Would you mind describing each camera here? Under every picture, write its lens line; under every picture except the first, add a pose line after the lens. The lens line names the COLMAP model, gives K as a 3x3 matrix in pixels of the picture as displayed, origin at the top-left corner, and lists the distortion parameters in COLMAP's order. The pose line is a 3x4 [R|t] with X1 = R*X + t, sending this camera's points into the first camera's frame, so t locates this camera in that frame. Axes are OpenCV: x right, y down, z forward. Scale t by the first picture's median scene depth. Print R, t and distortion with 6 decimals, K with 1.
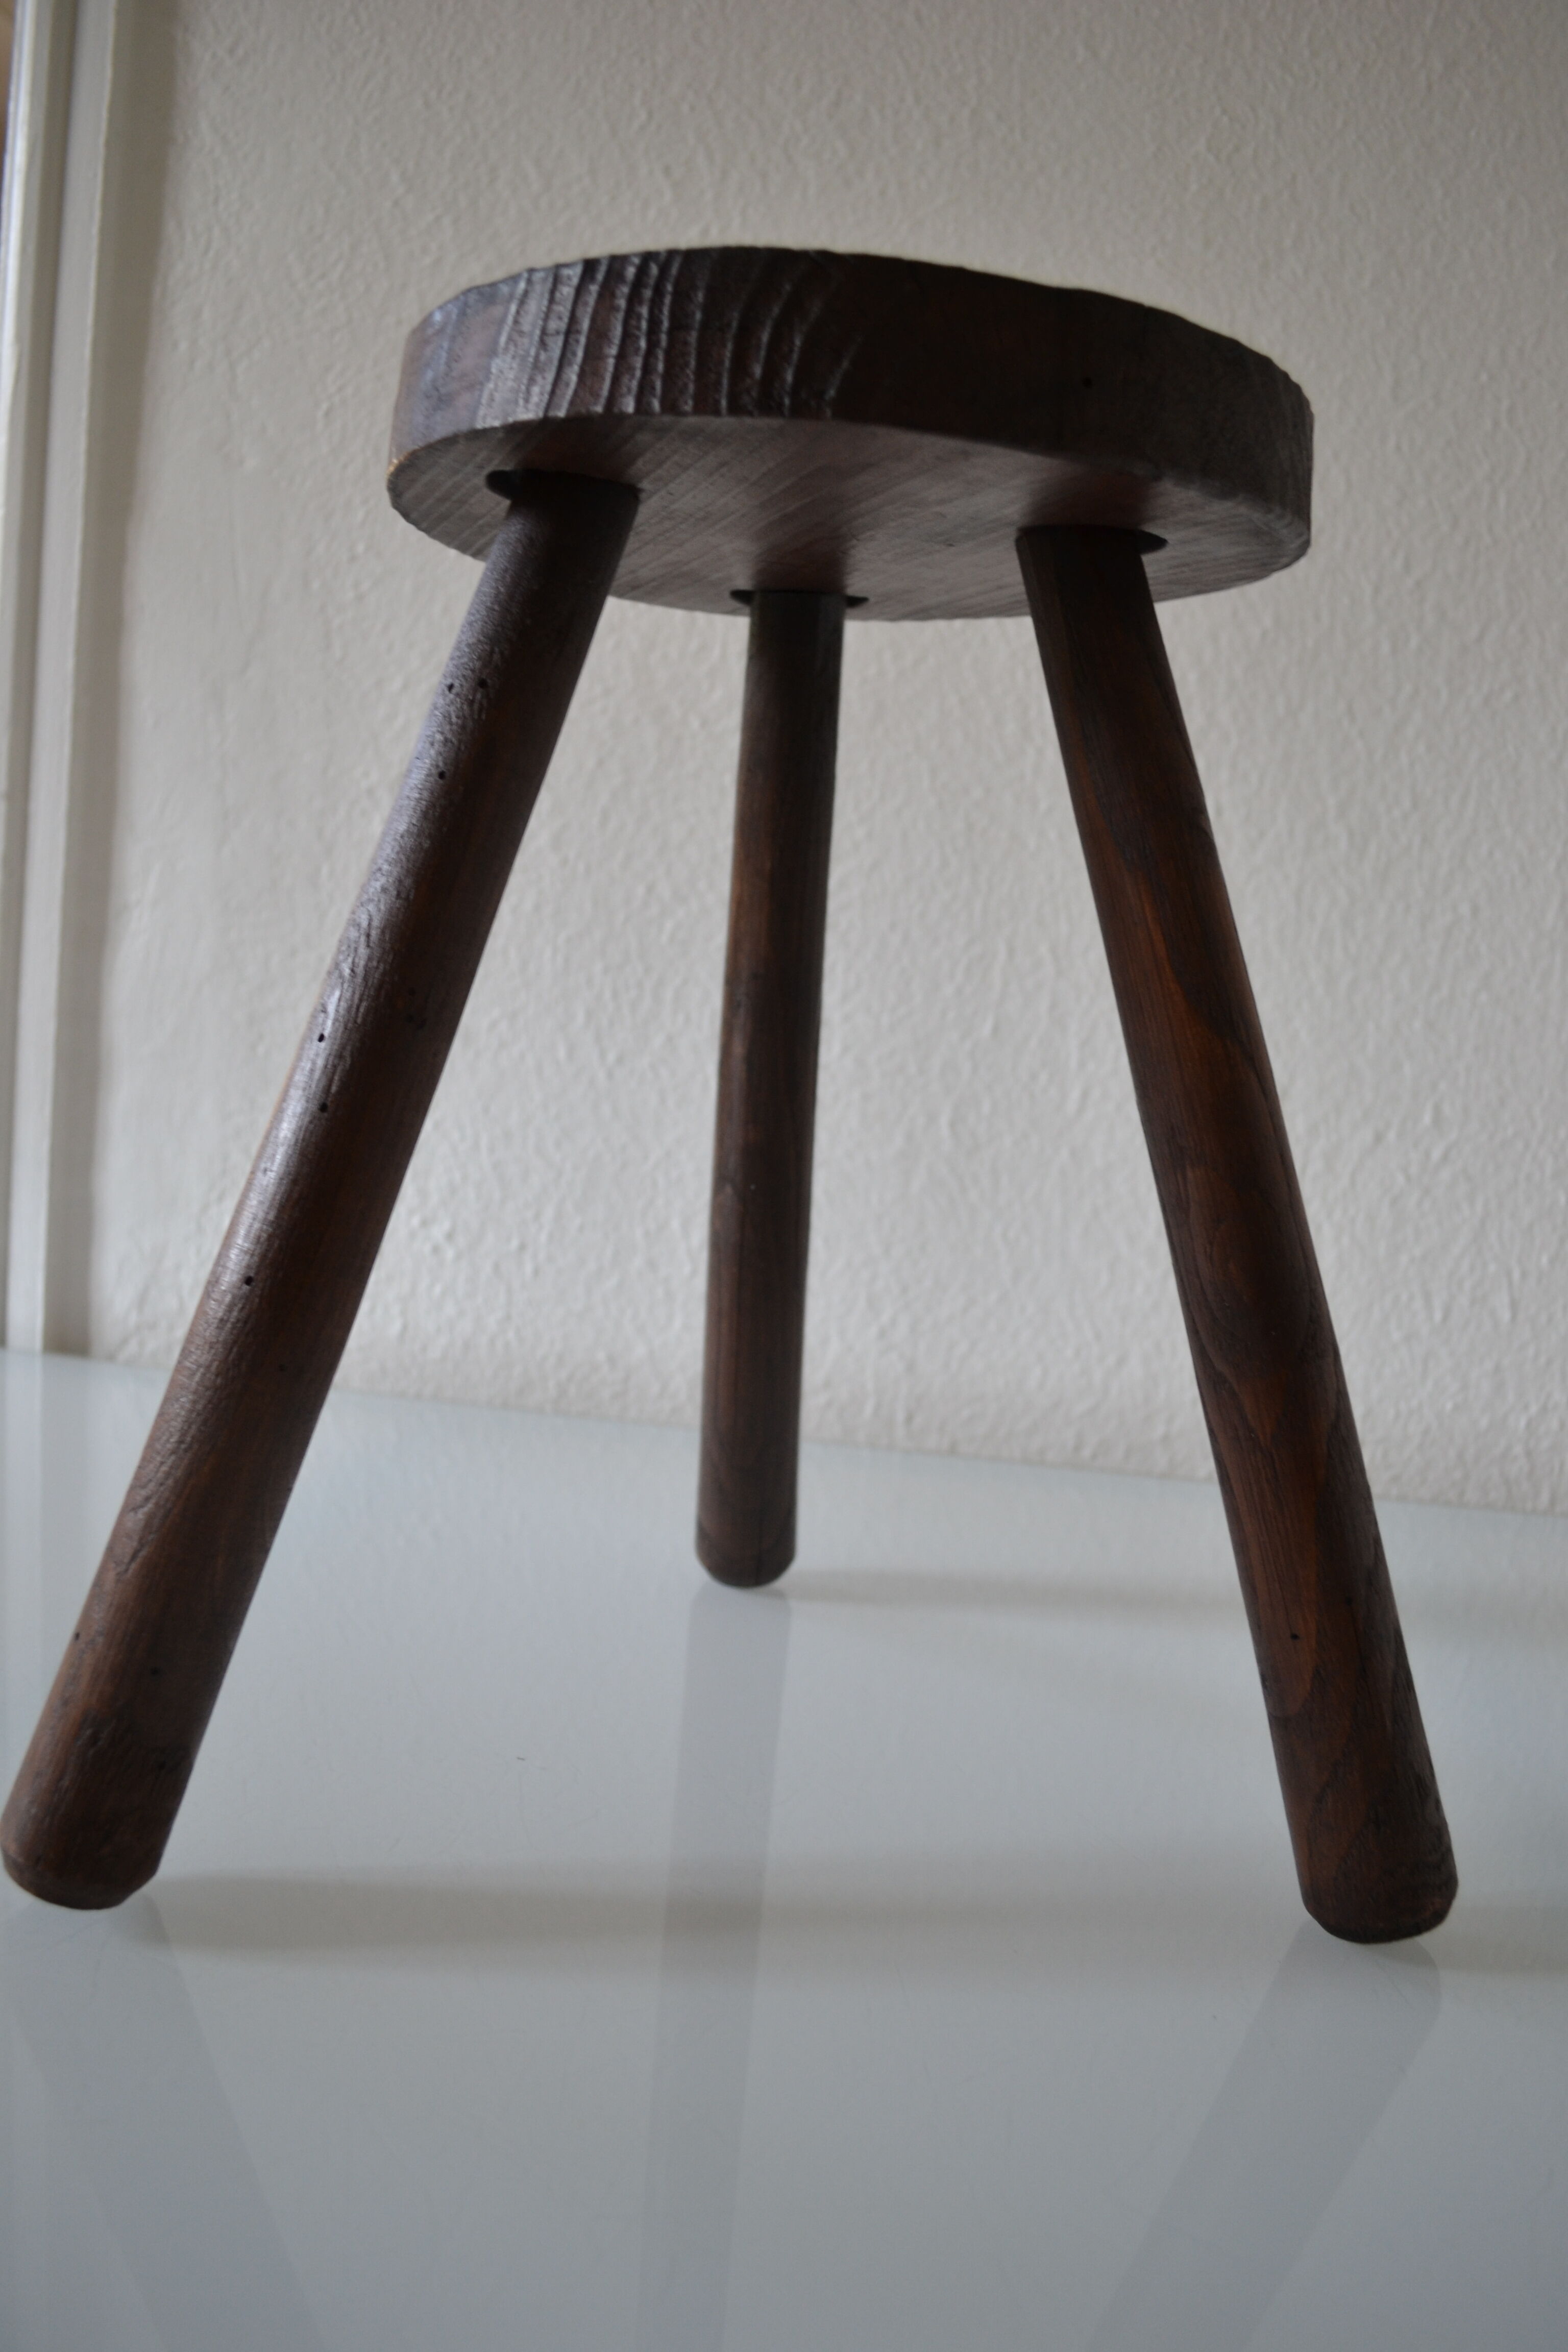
lens RADIAL K [[1860.6, 0, 797.0], [0, 1860.6, 1166.7], [0, 0, 1]] dist [-0.084795, 0.011720]
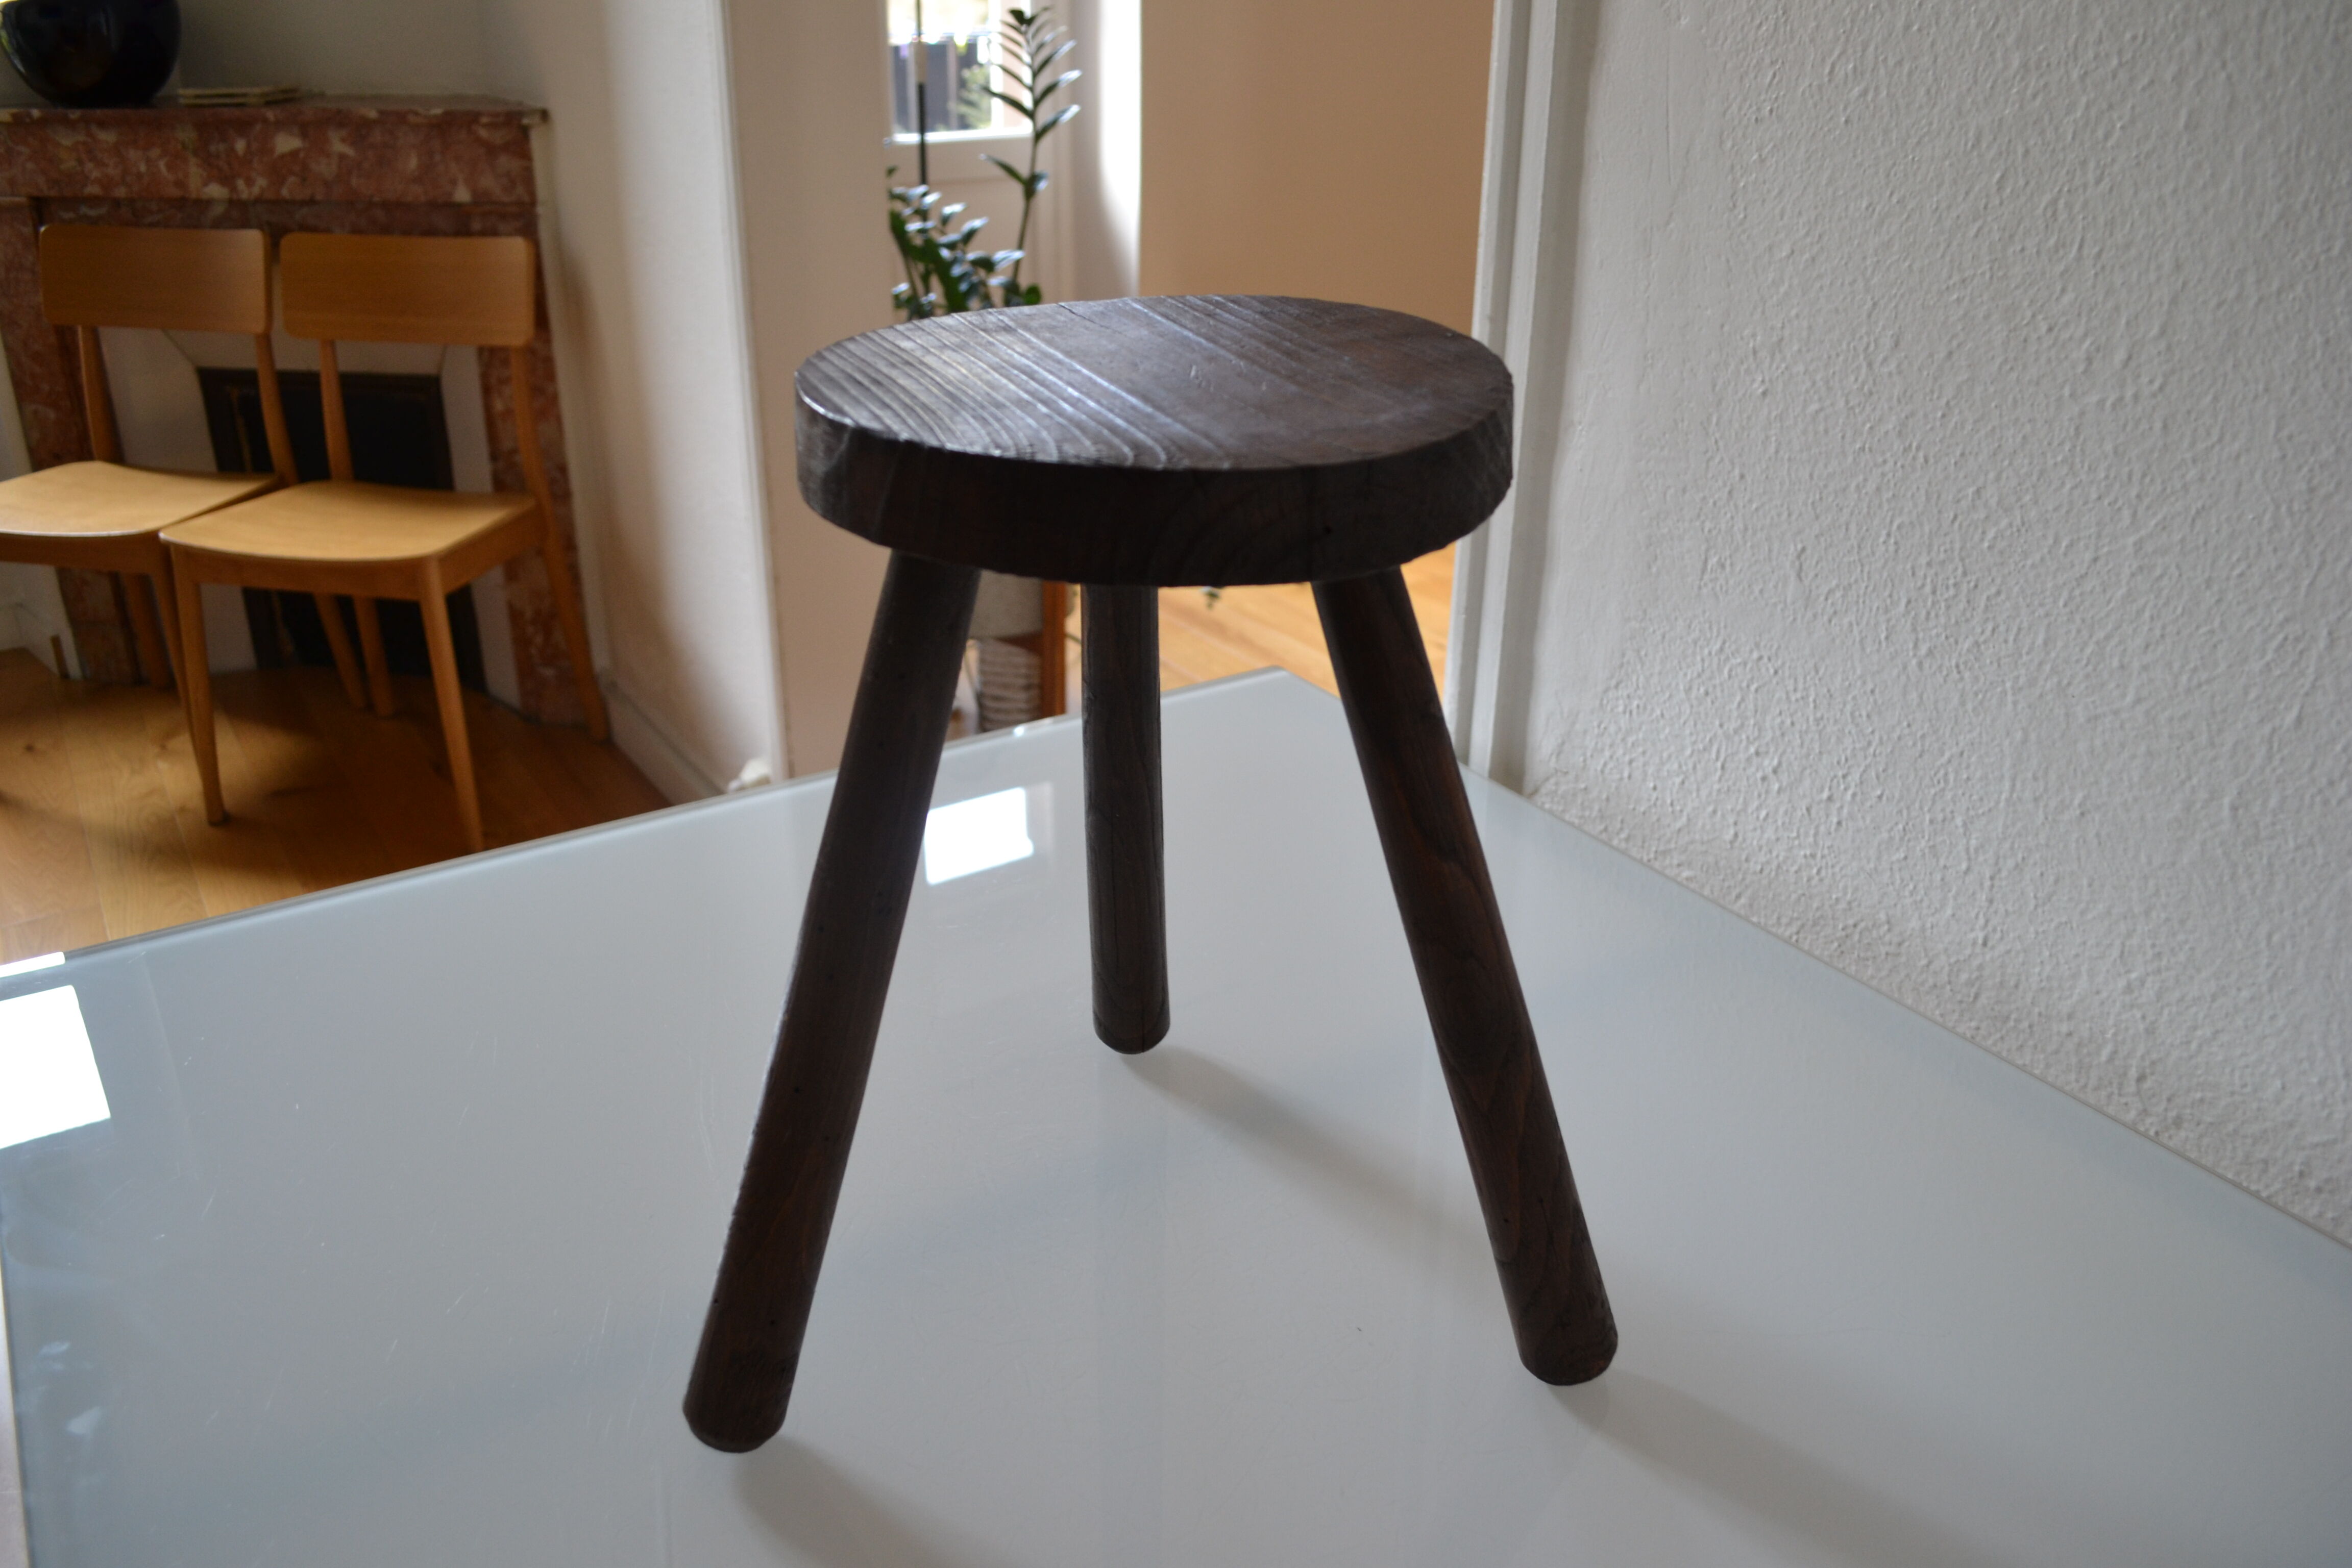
lens RADIAL K [[1860.6, 0, 1188.7], [0, 1860.6, 804.4], [0, 0, 1]] dist [-0.084795, 0.011720]
pose [[0.653719, 0.261270, -0.710204, 0.382516], [-0.038995, 0.948892, 0.313184, -0.285267], [0.755732, -0.177040, 0.630497, 0.055289]]
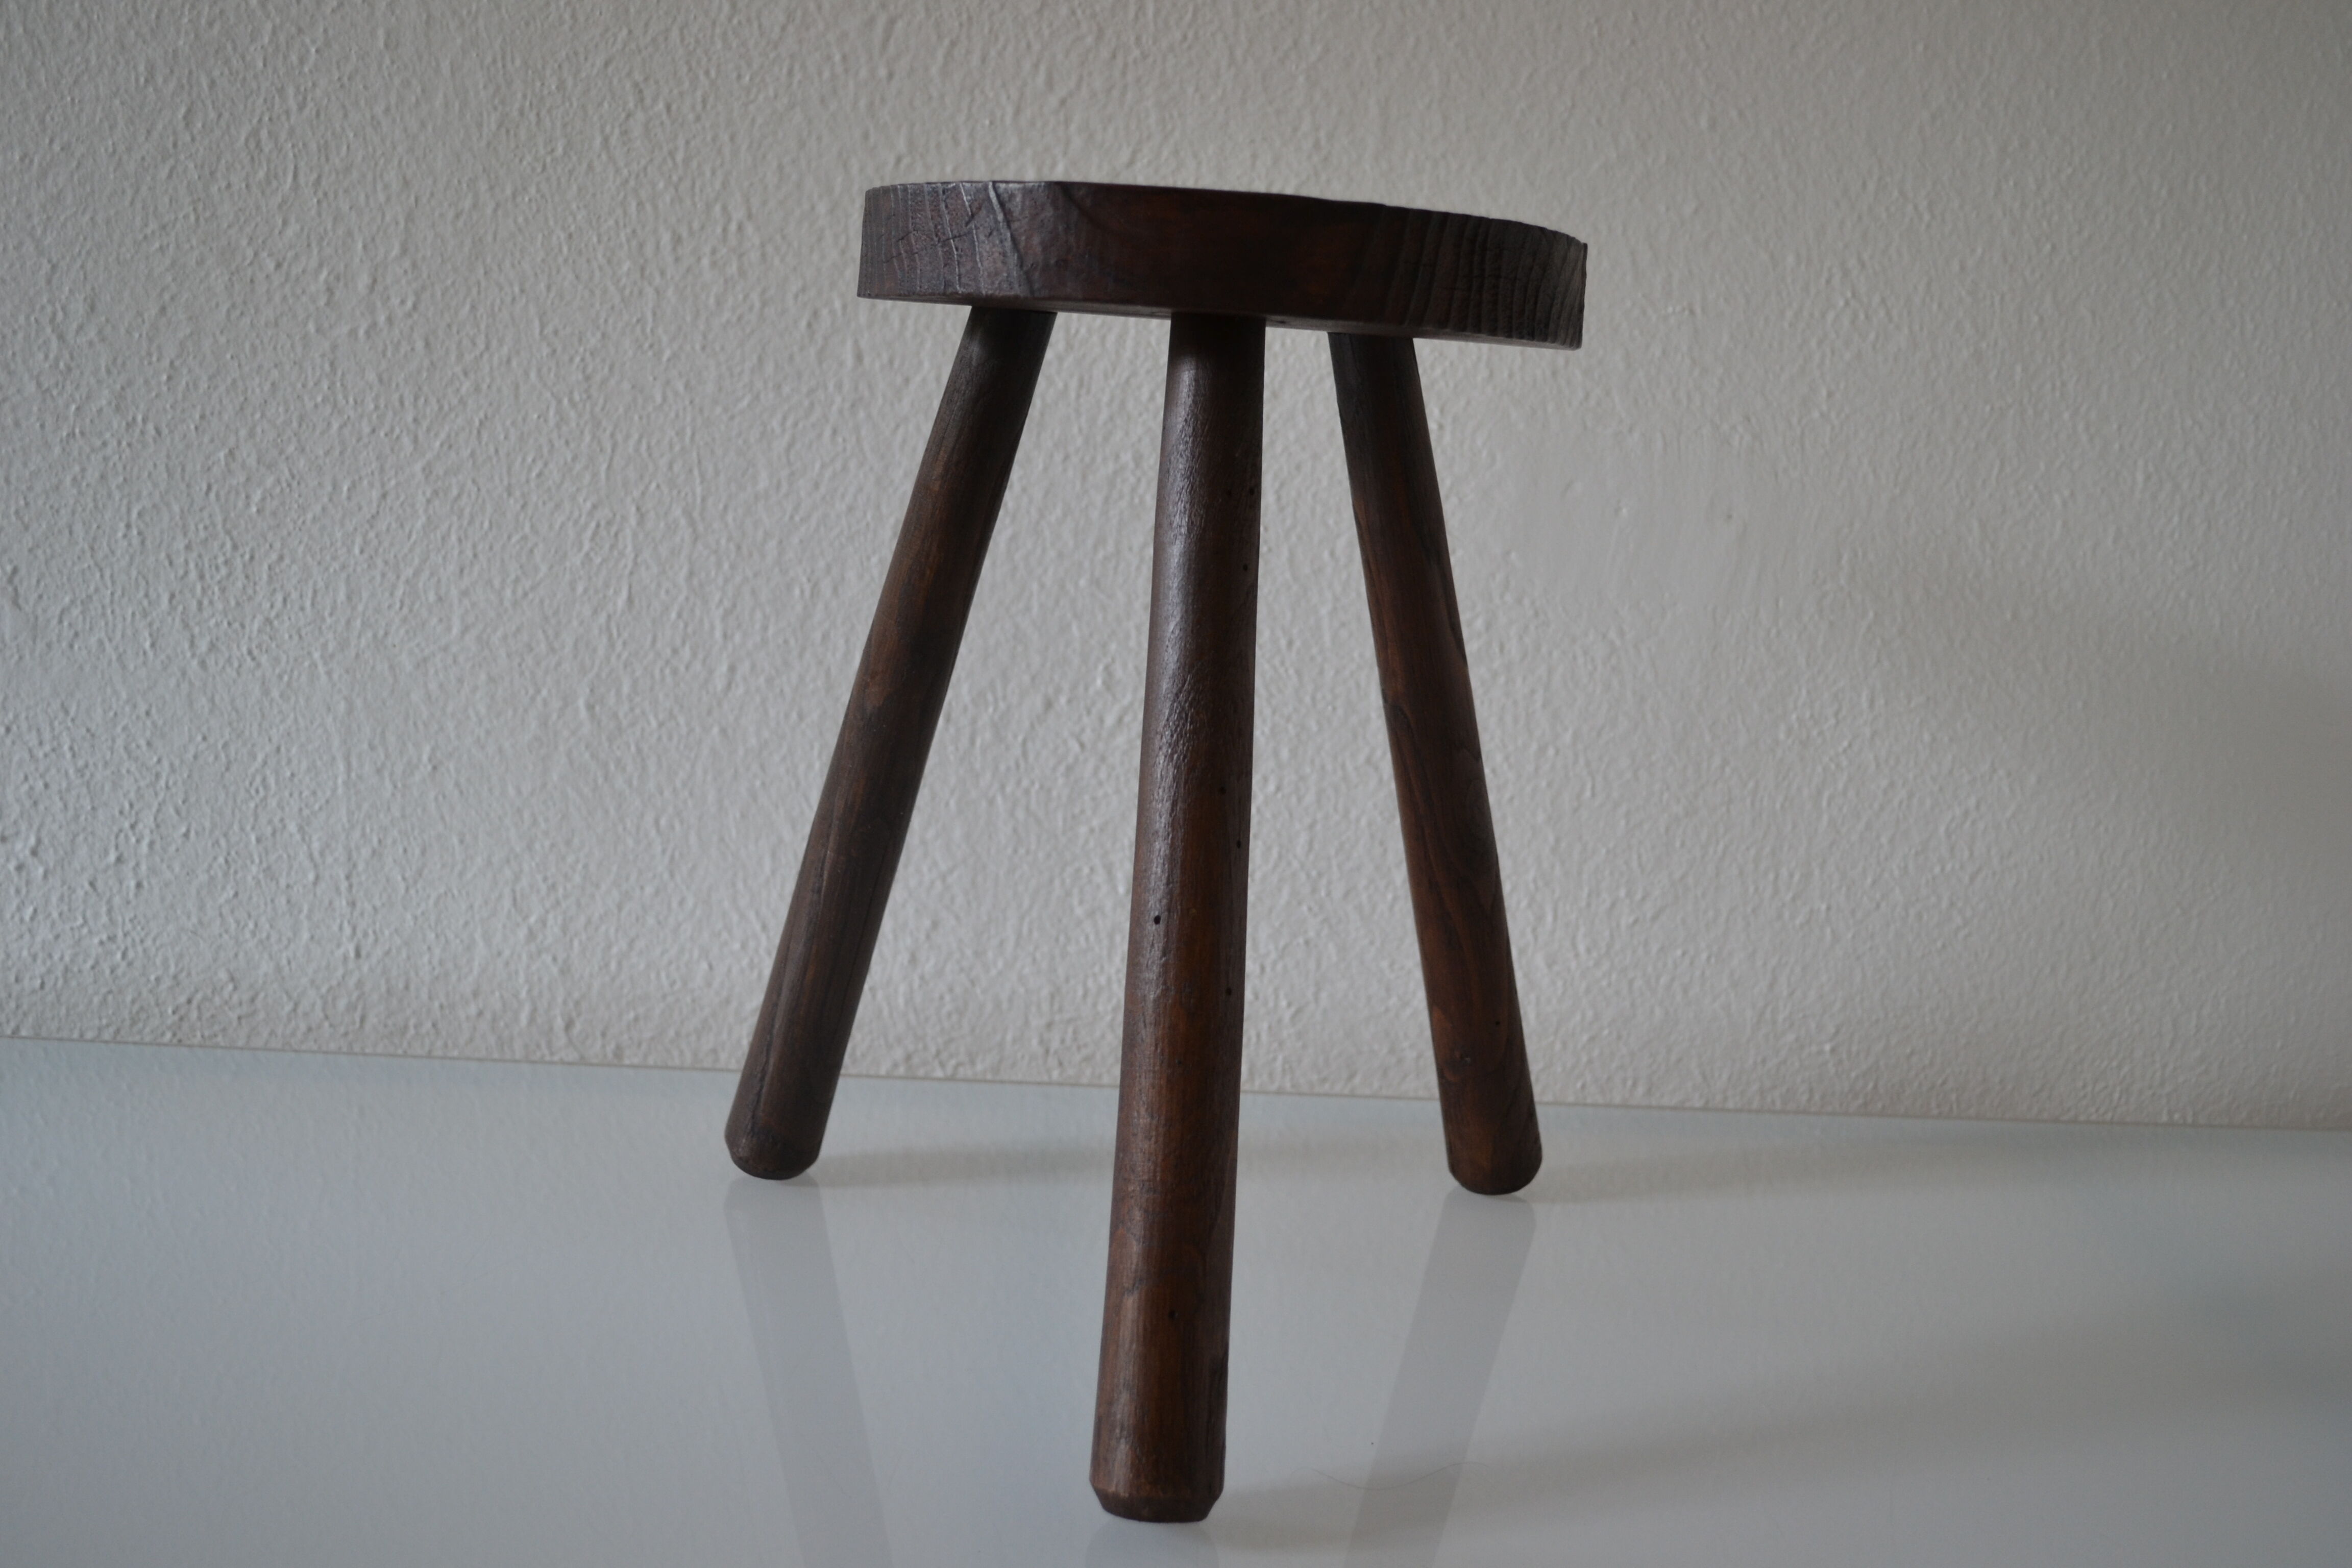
lens RADIAL K [[2289.5, 0, 1172.1], [0, 2289.5, 805.7], [0, 0, 1]] dist [-0.064633, 0.000000]
pose [[0.984106, -0.052049, 0.169781, 0.174018], [0.034382, 0.993837, 0.105386, -0.083395], [-0.174220, -0.097873, 0.979831, -0.152098]]
